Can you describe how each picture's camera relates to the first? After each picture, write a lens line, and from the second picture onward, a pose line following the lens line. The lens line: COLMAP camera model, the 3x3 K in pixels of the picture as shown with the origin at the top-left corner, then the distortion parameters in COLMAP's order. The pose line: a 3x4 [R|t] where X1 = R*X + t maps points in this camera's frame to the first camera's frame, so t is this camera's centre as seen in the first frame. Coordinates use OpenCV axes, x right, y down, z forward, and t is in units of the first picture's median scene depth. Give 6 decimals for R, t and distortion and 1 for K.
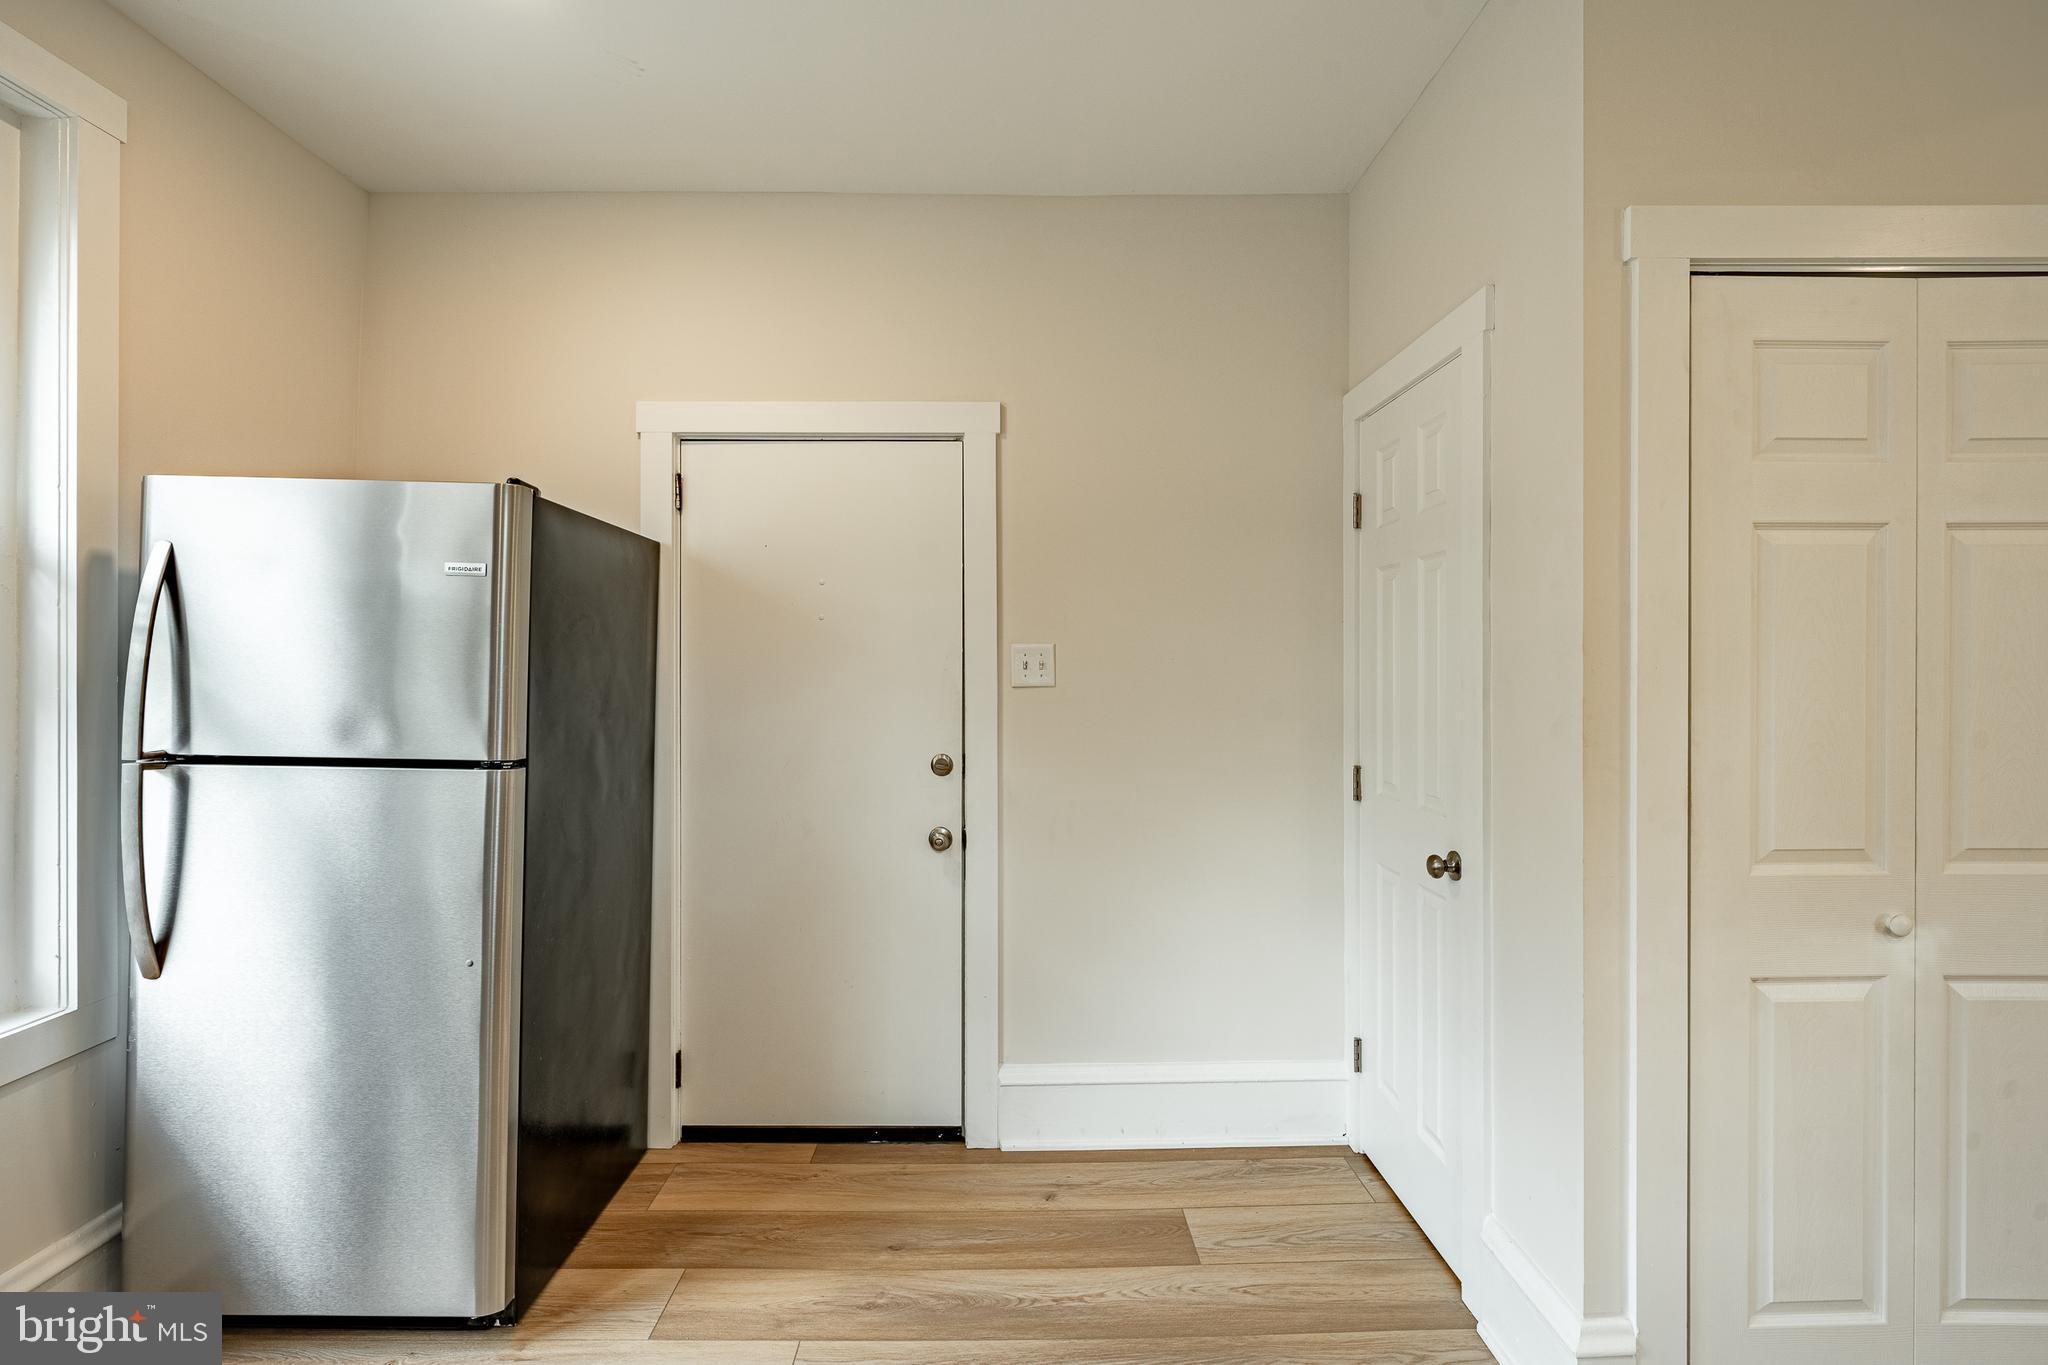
lens RADIAL K [[938.6, 0, 1020.9], [0, 938.6, 683.6], [0, 0, 1]] dist [0.001622, 0.000127]
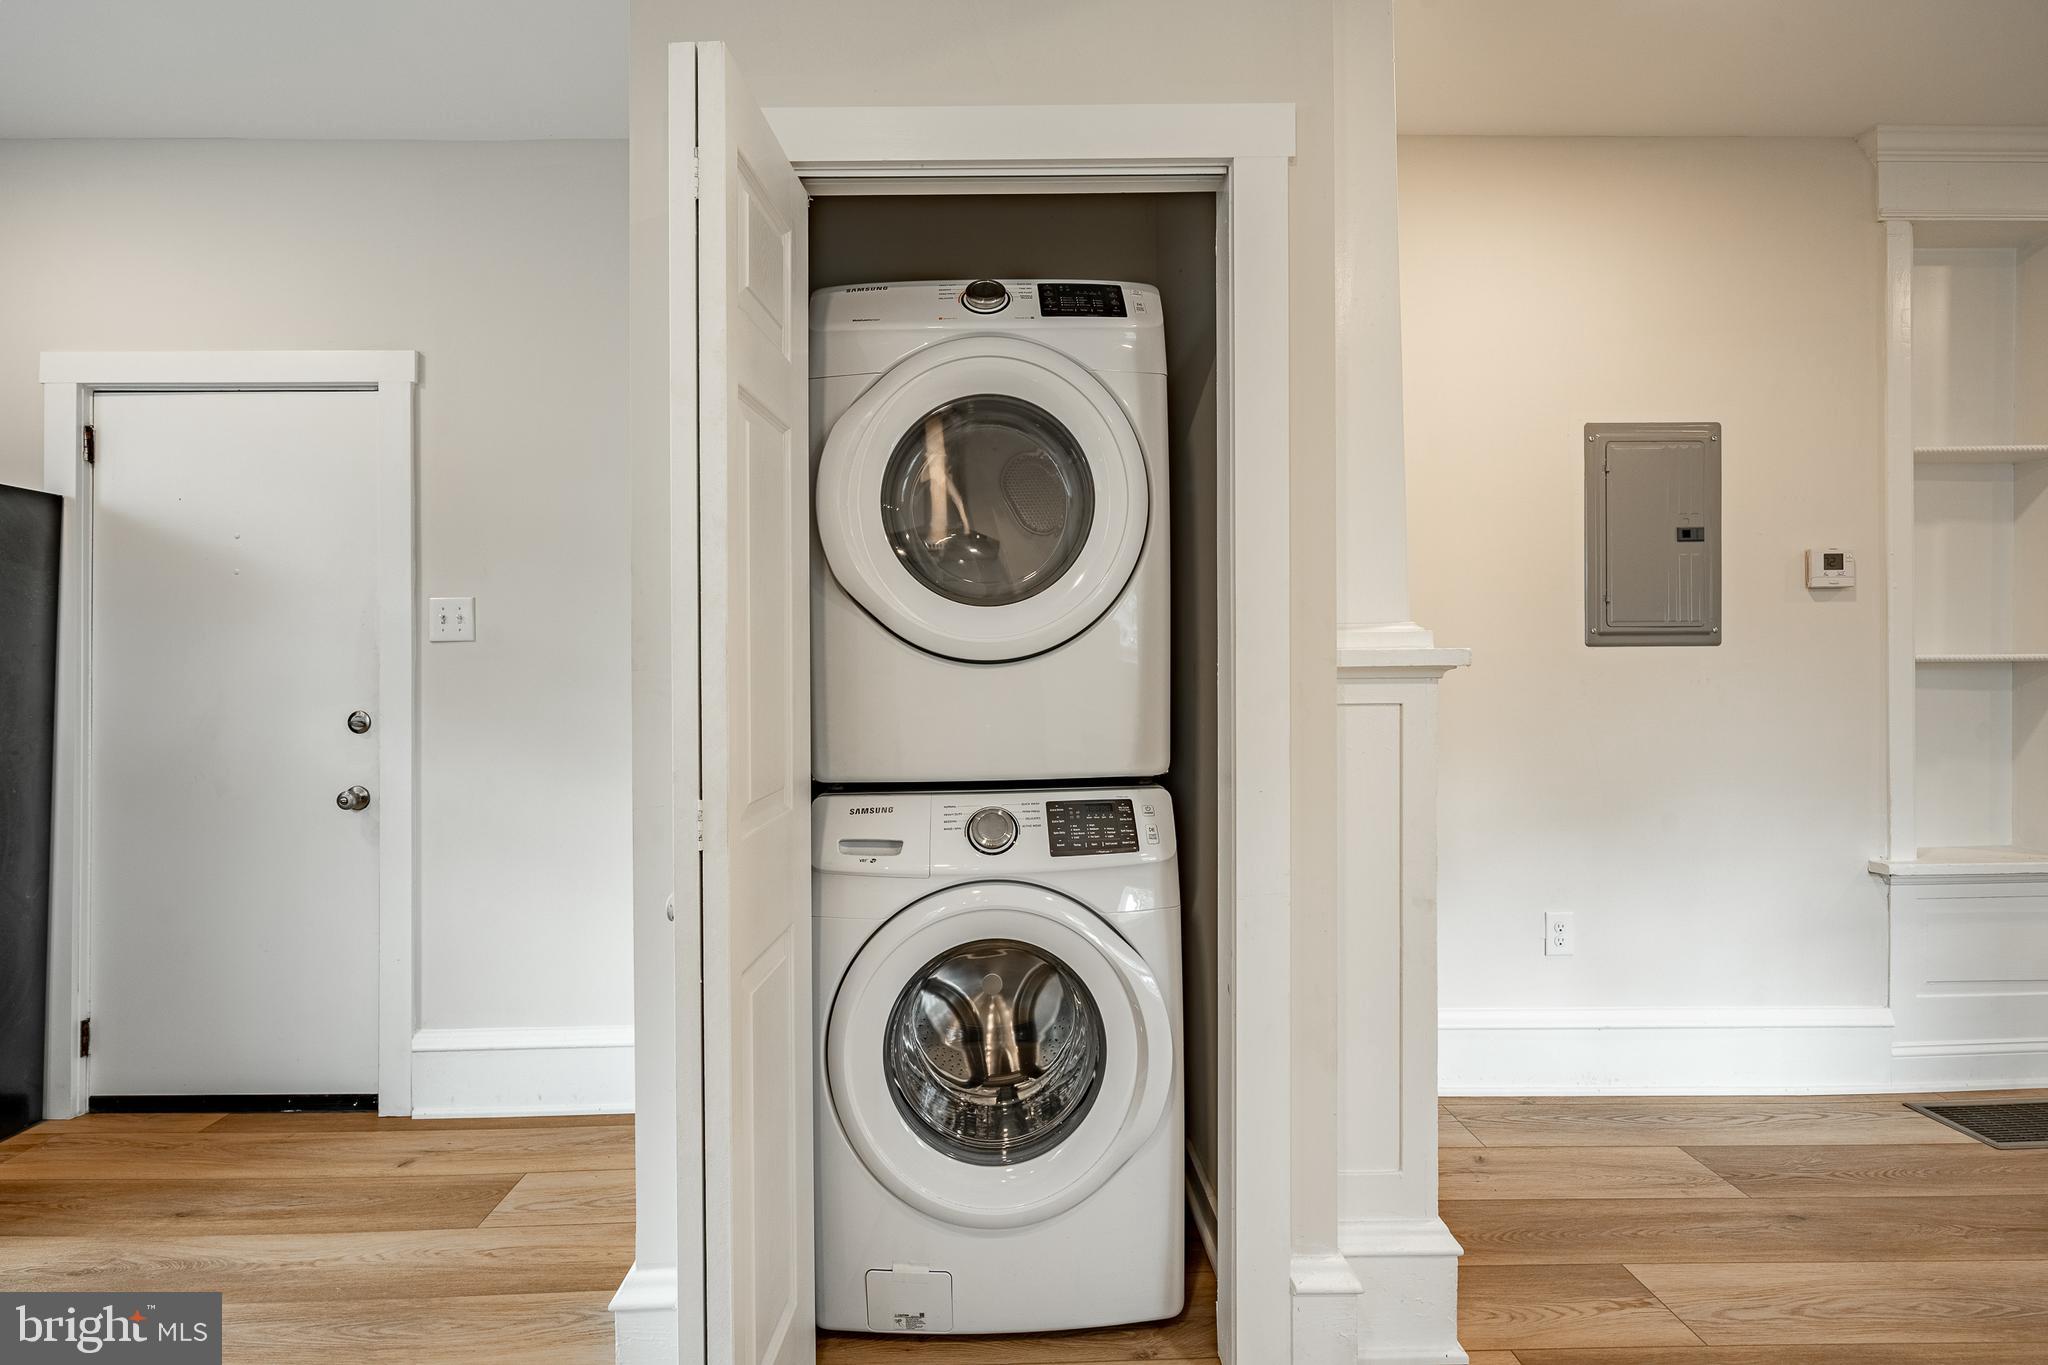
lens RADIAL K [[939.3, 0, 1018.8], [0, 939.3, 671.8], [0, 0, 1]] dist [0.001228, 0.000038]
pose [[0.999974, -0.006862, 0.002254, 0.609102], [0.006877, 0.999952, -0.006909, 0.046279], [-0.002207, 0.006924, 0.999974, 0.022704]]
